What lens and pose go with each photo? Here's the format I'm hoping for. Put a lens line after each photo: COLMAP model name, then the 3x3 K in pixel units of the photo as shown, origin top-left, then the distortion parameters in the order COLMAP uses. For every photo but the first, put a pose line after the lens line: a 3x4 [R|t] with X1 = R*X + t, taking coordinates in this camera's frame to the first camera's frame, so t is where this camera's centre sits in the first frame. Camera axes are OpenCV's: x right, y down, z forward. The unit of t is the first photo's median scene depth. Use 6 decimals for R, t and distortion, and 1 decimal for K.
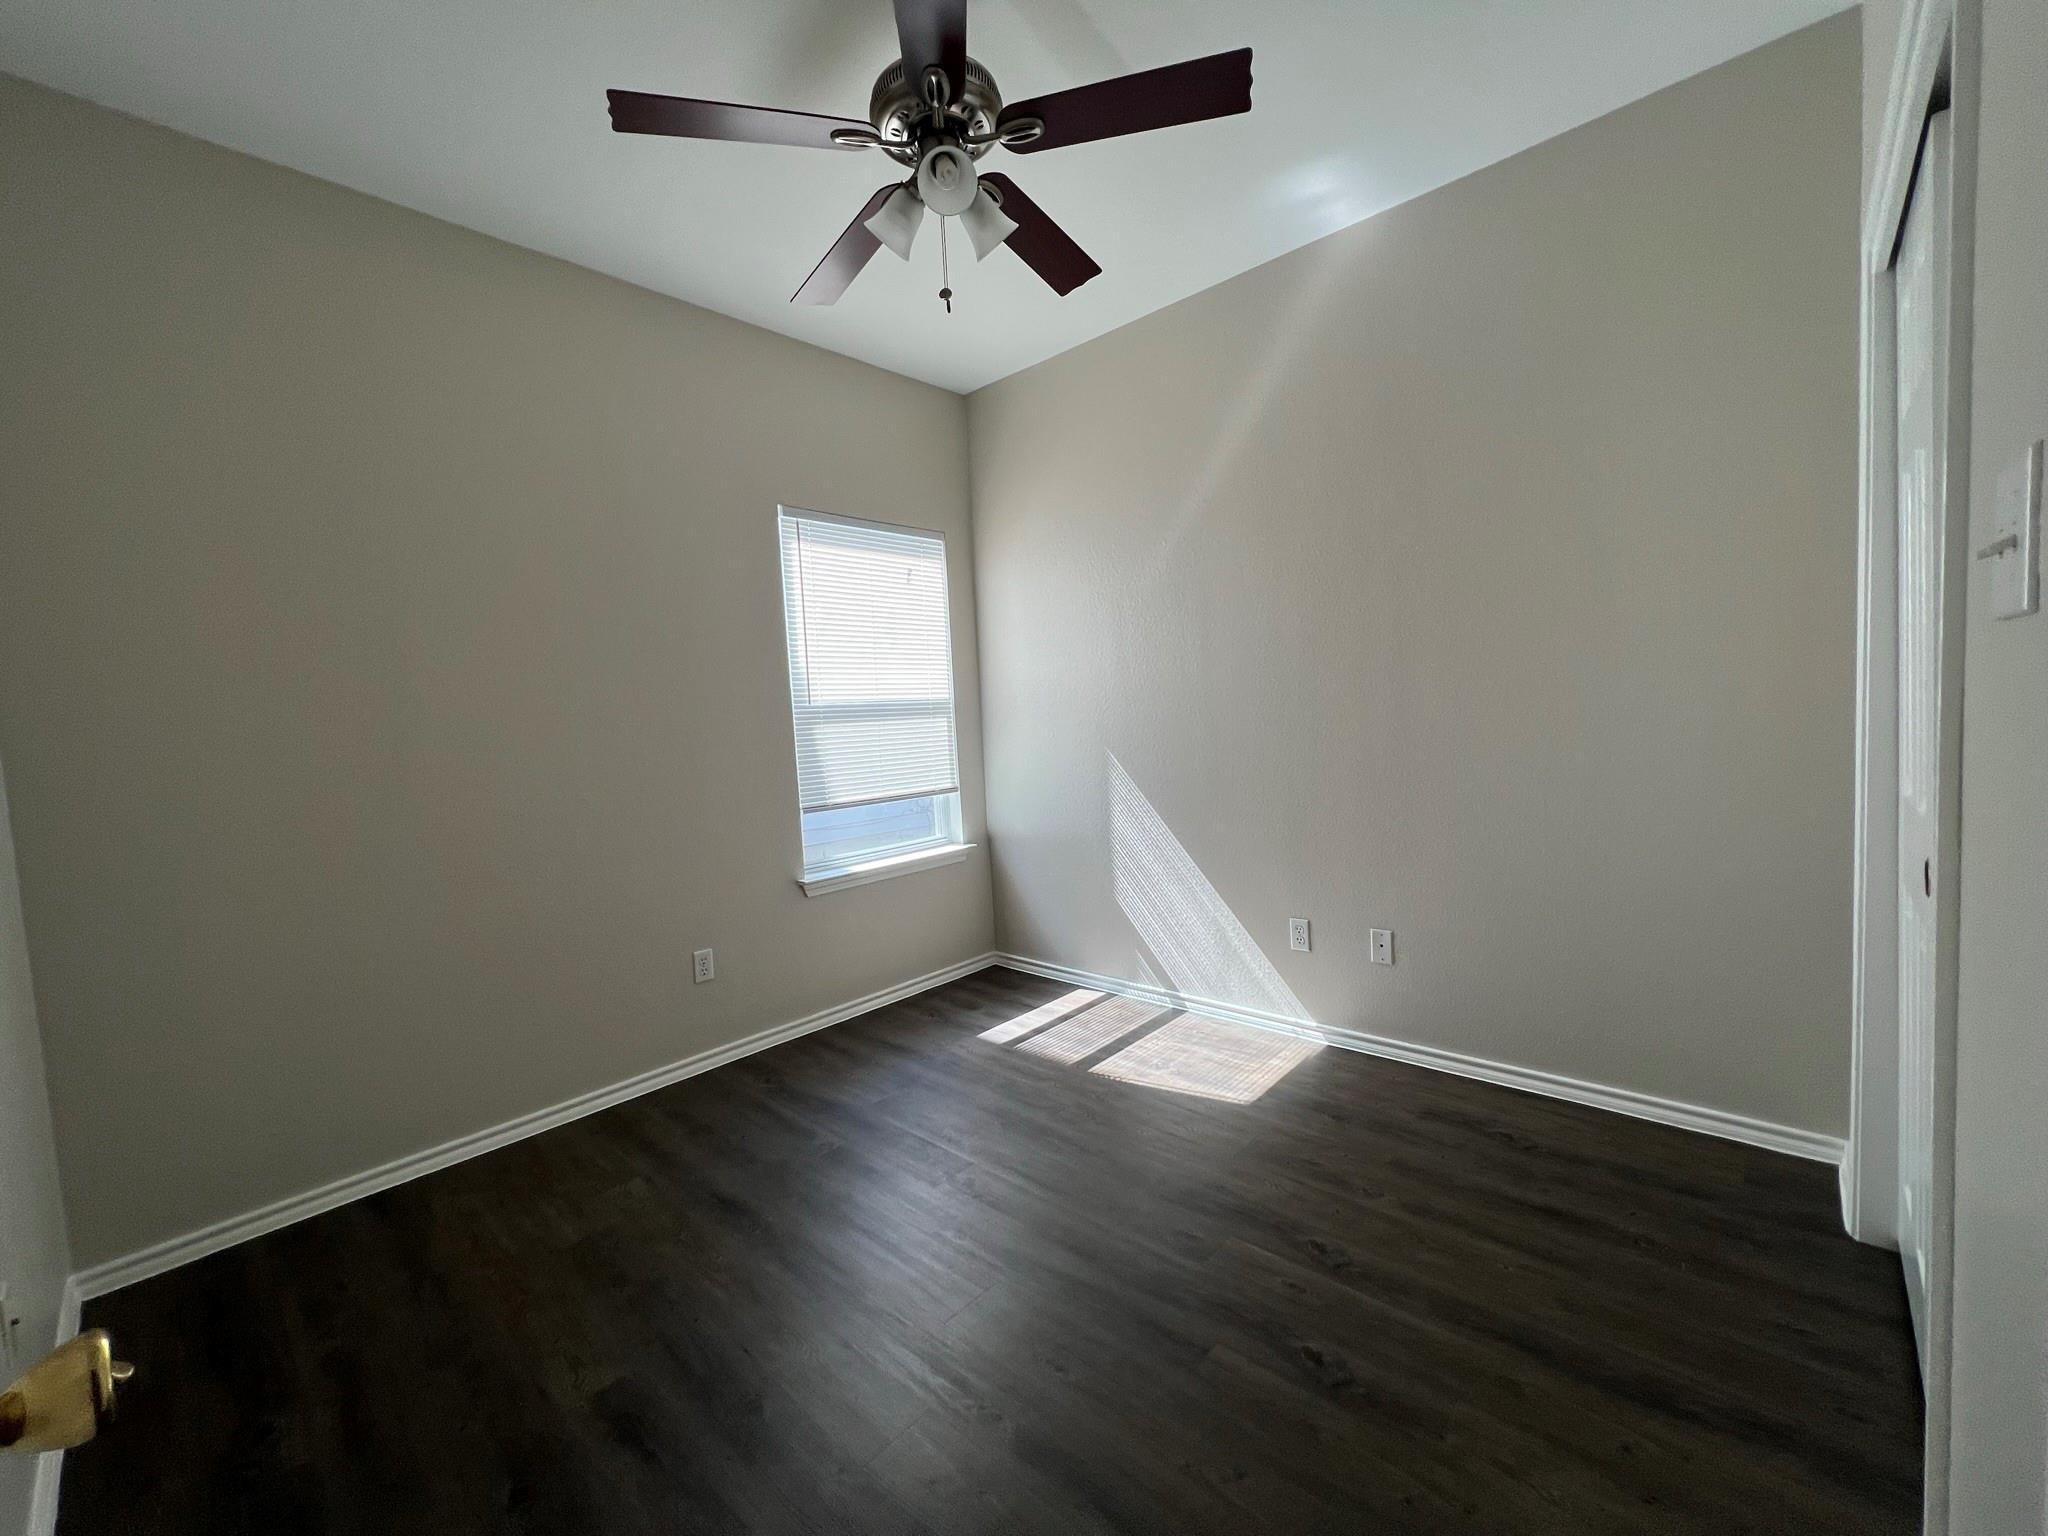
lens RADIAL K [[814.4, 0, 1018.3], [0, 814.4, 765.2], [0, 0, 1]] dist [-0.000373, -0.000349]
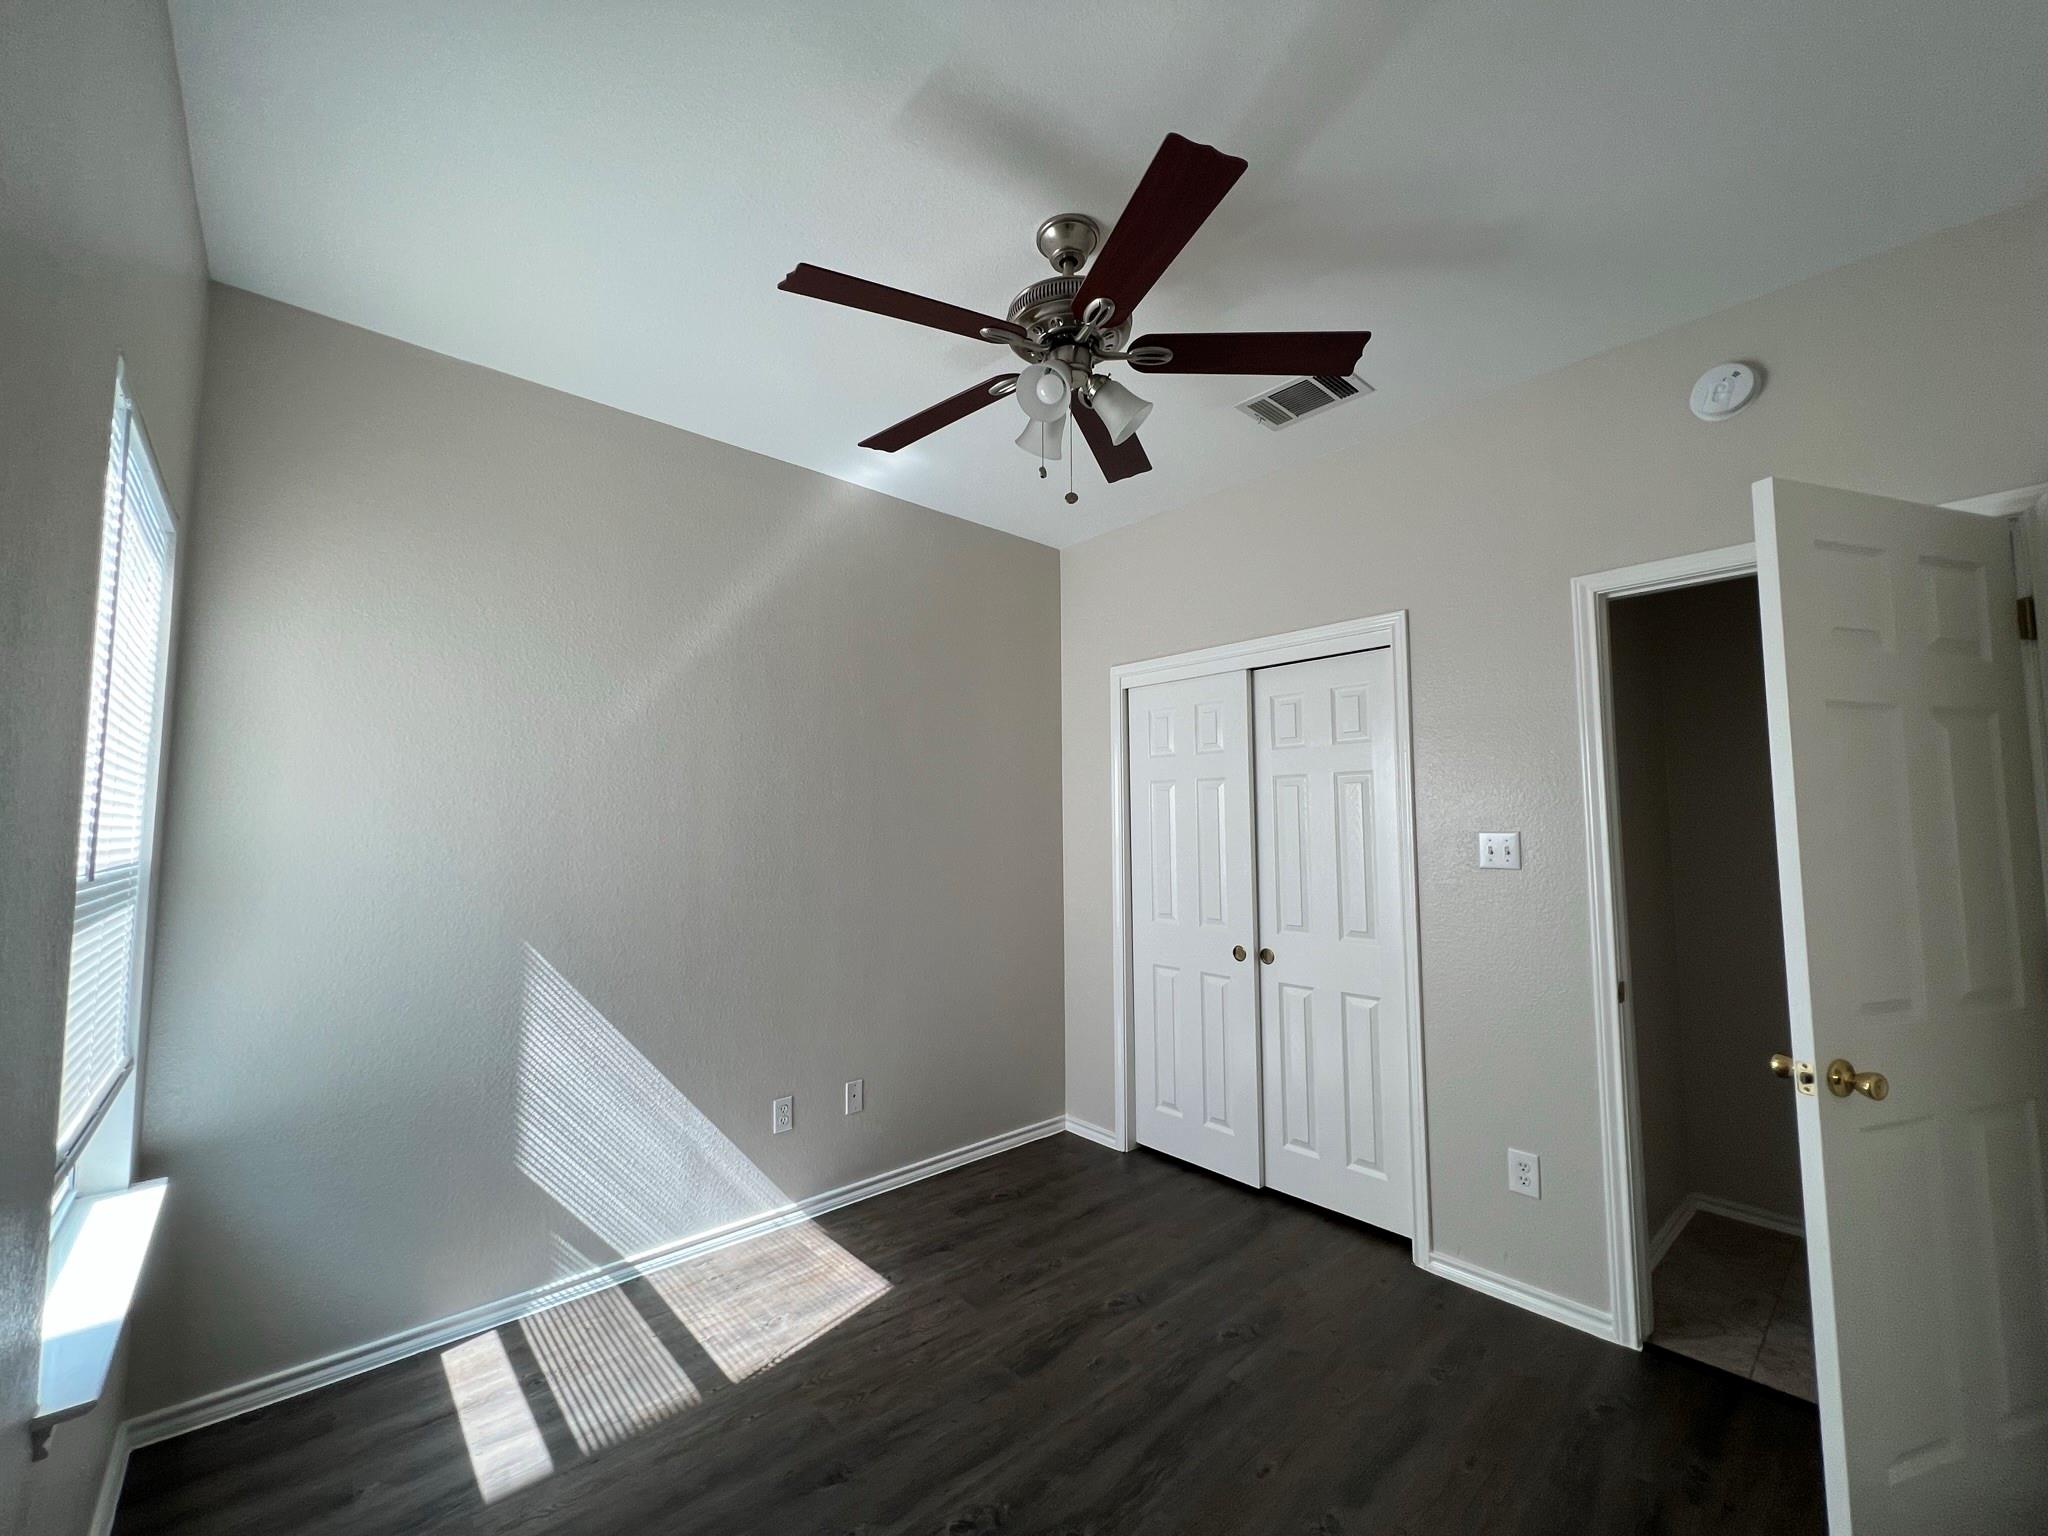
lens RADIAL K [[814.4, 0, 1018.3], [0, 814.4, 765.2], [0, 0, 1]] dist [-0.000373, -0.000349]
pose [[0.101783, 0.127881, 0.986553, -0.629817], [0.056199, 0.989380, -0.134046, -0.059354], [-0.993218, 0.069087, 0.093515, 0.583501]]
